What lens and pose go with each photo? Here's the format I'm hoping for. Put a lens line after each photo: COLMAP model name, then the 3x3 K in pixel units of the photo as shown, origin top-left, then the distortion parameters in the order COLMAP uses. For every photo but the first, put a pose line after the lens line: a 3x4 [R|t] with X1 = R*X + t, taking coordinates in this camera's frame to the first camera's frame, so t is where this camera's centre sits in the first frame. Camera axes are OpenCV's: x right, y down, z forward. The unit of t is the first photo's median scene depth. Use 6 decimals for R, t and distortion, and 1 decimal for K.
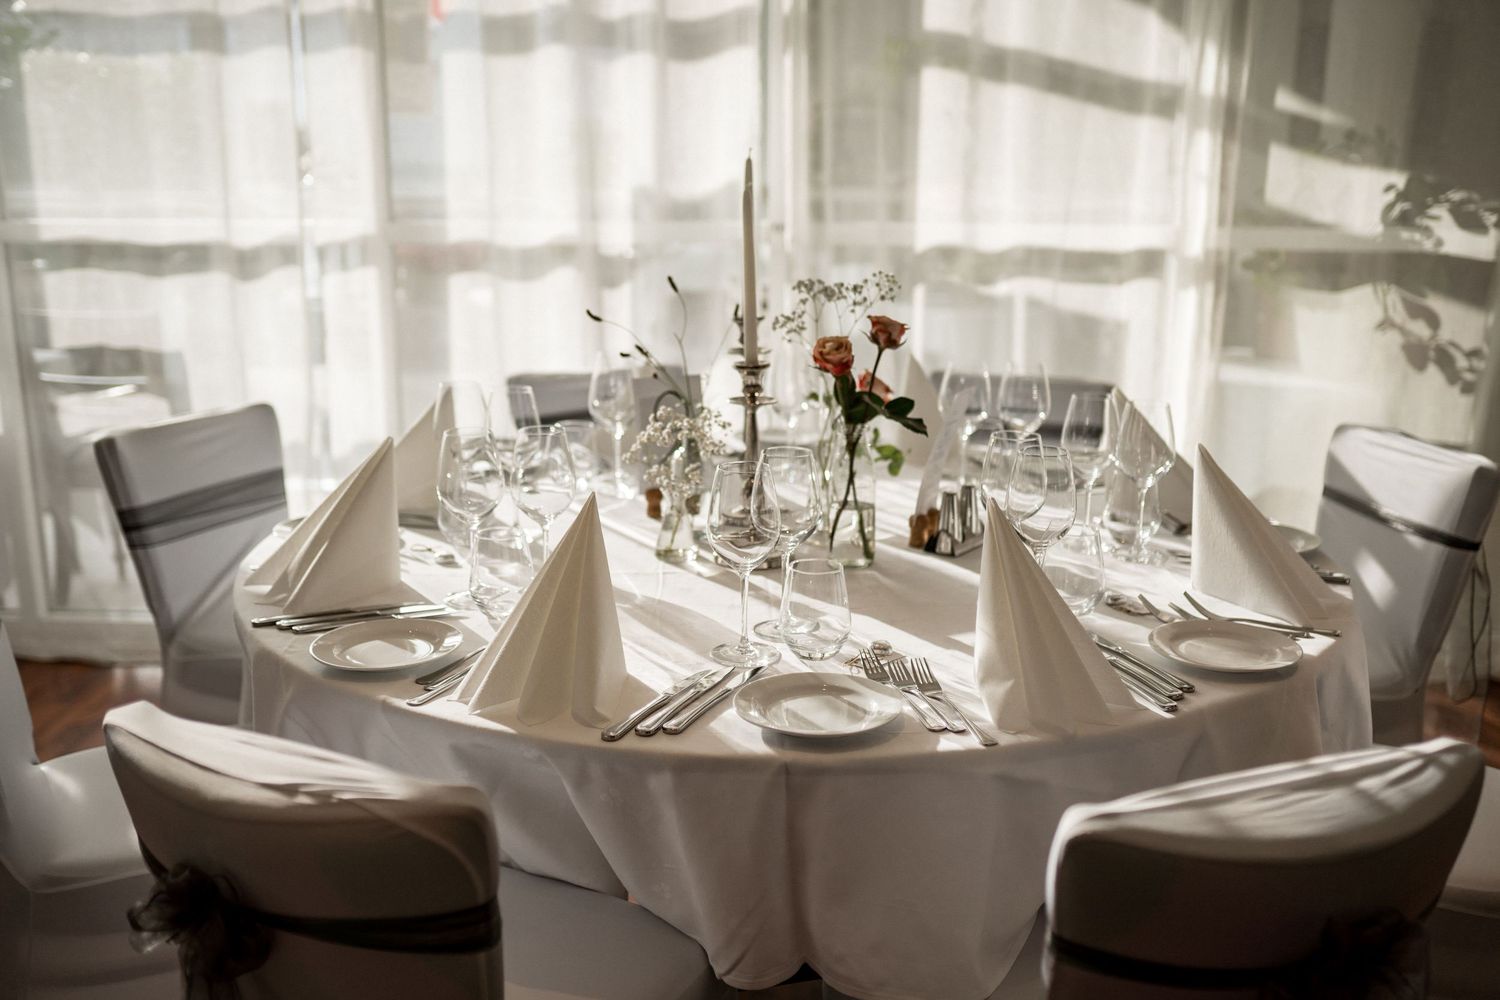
lens RADIAL K [[1392.1, 0, 750.0], [0, 1392.1, 500.0], [0, 0, 1]] dist [-0.106654, 0.152008]
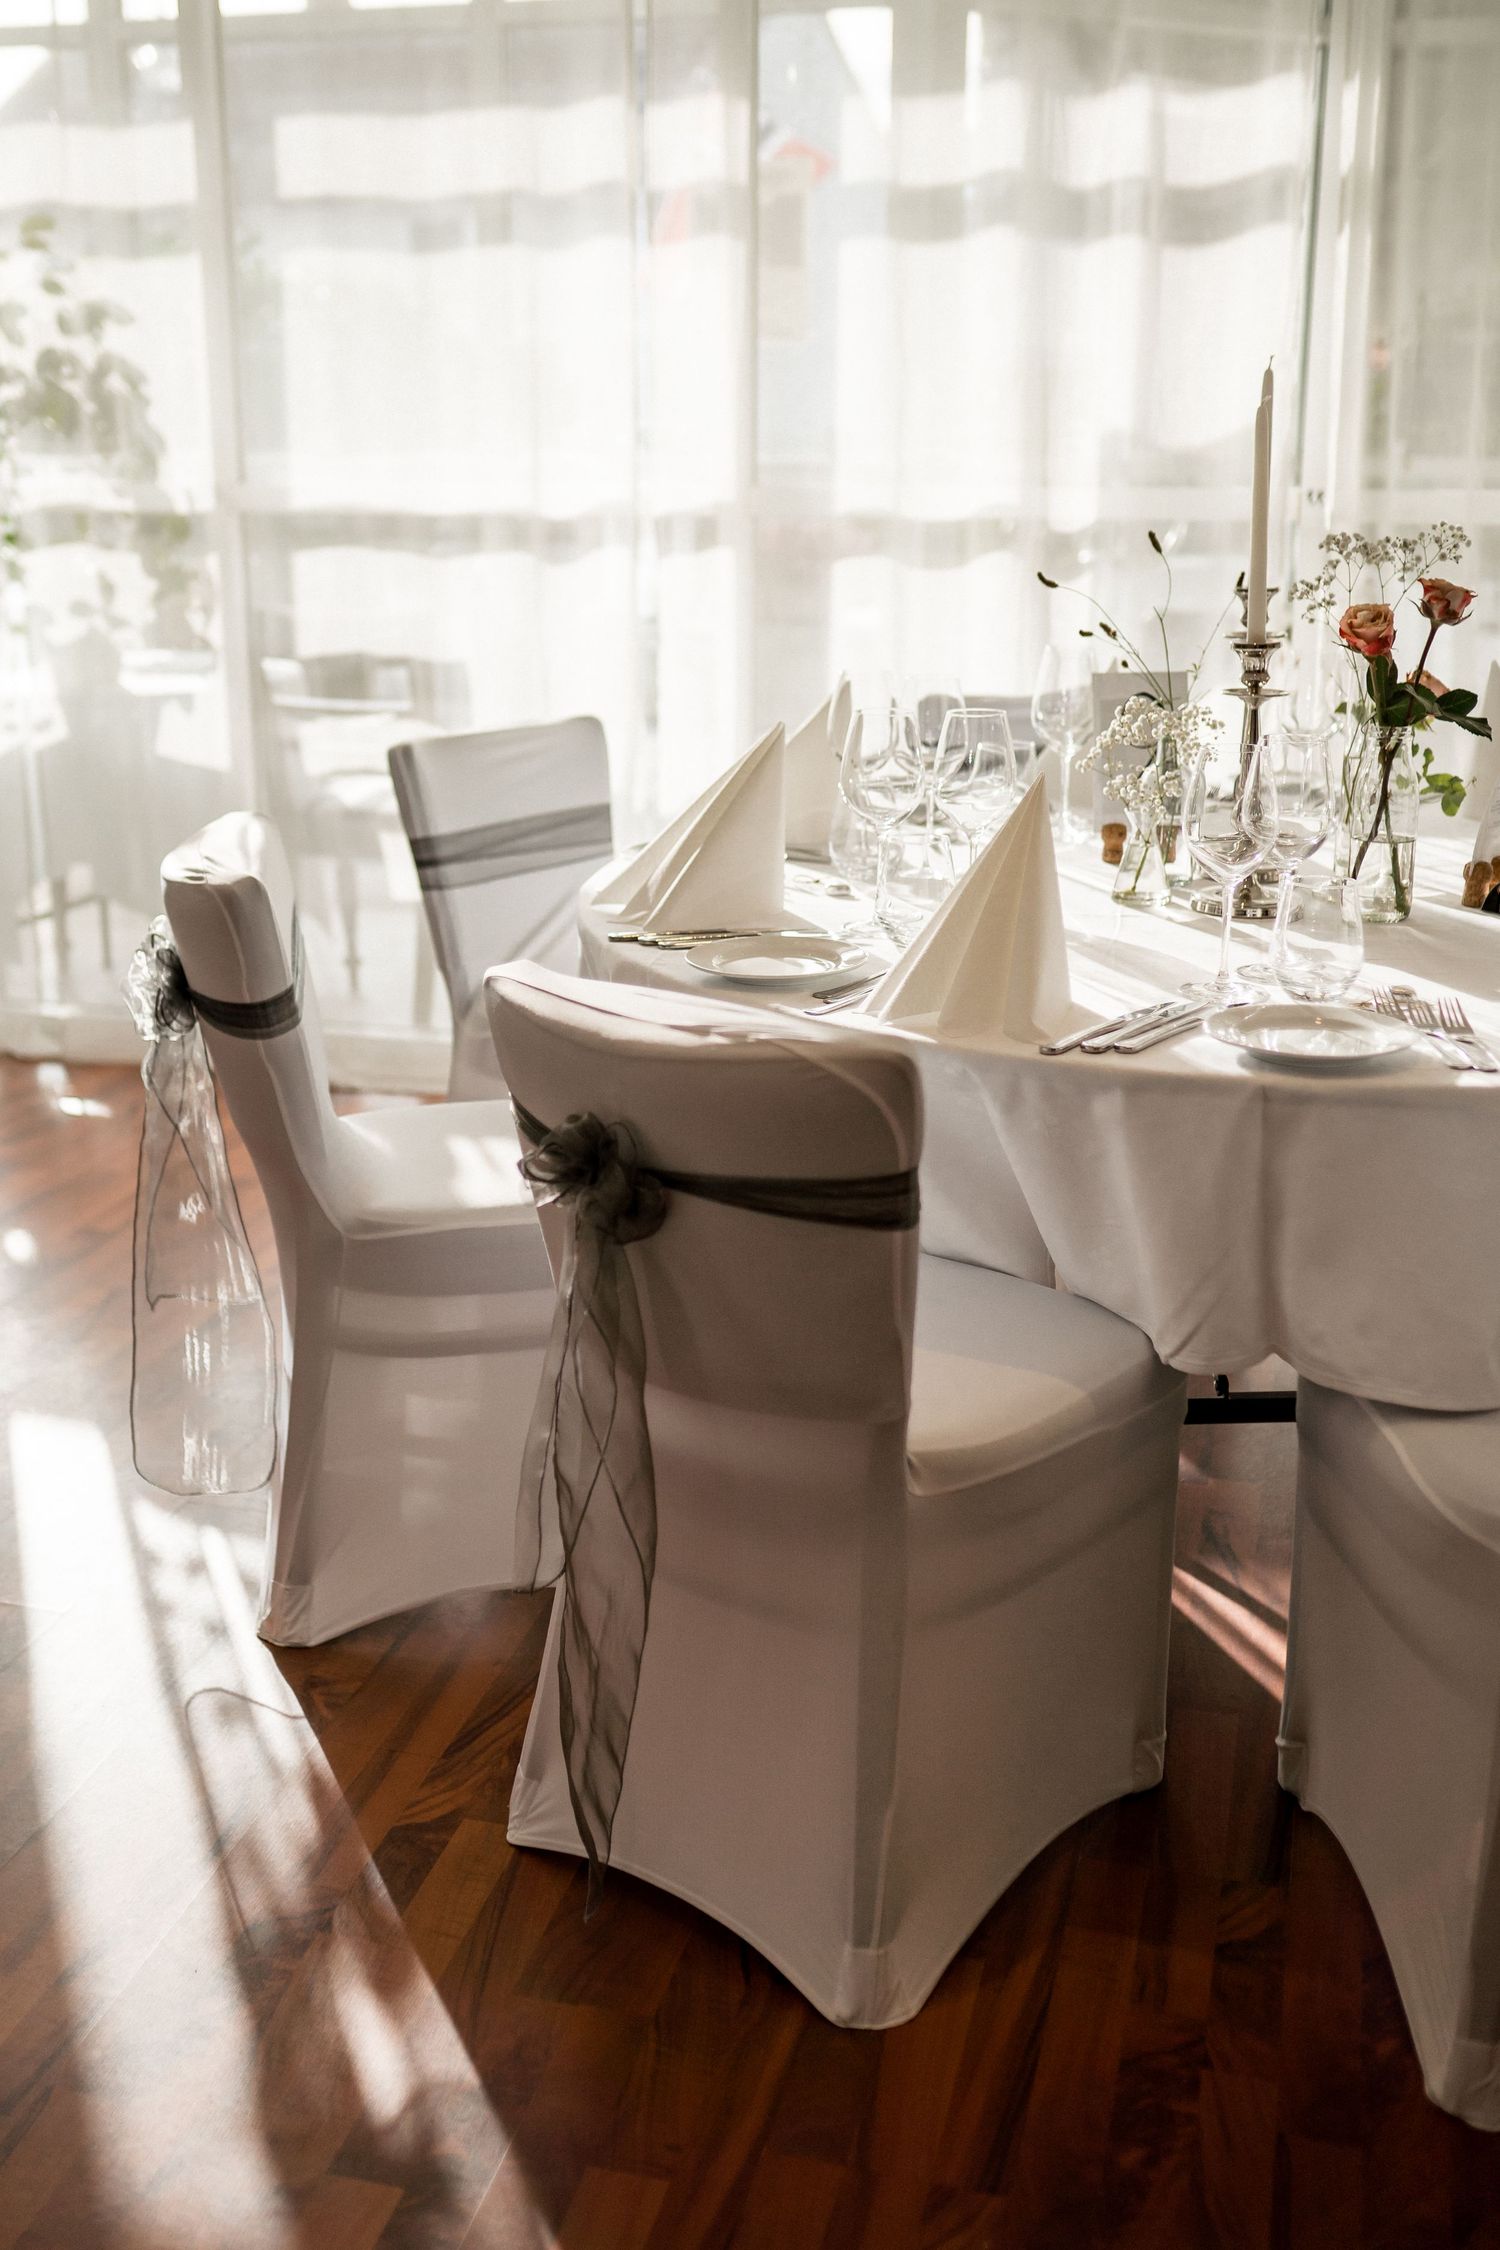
lens RADIAL K [[2255.8, 0, 742.2], [0, 2255.8, 1094.5], [0, 0, 1]] dist [-0.044663, 0.019738]
pose [[0.973387, 0.058784, -0.221498, 0.014105], [-0.049276, 0.997621, 0.048215, 0.099702], [0.223805, -0.036017, 0.973968, -0.249773]]
